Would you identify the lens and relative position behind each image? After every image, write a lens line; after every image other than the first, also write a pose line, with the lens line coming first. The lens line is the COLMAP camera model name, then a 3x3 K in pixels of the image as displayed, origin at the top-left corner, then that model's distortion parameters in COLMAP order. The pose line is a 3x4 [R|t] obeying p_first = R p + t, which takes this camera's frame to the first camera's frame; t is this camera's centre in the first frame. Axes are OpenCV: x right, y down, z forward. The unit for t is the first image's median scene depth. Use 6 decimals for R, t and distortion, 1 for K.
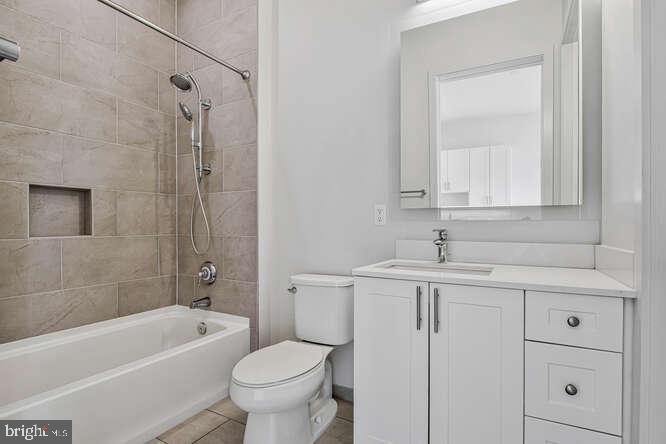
lens RADIAL K [[342.1, 0, 332.9], [0, 342.1, 224.2], [0, 0, 1]] dist [-0.024032, -0.000506]
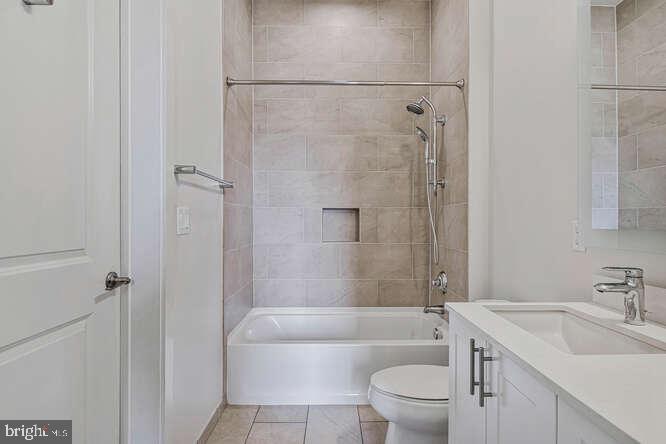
lens RADIAL K [[362.0, 0, 333.7], [0, 362.0, 221.7], [0, 0, 1]] dist [0.003558, 0.000060]
pose [[0.490286, 0.004258, -0.871551, 0.447279], [-0.000281, 0.999989, 0.004727, -0.049055], [0.871562, -0.002073, 0.490281, 0.169437]]
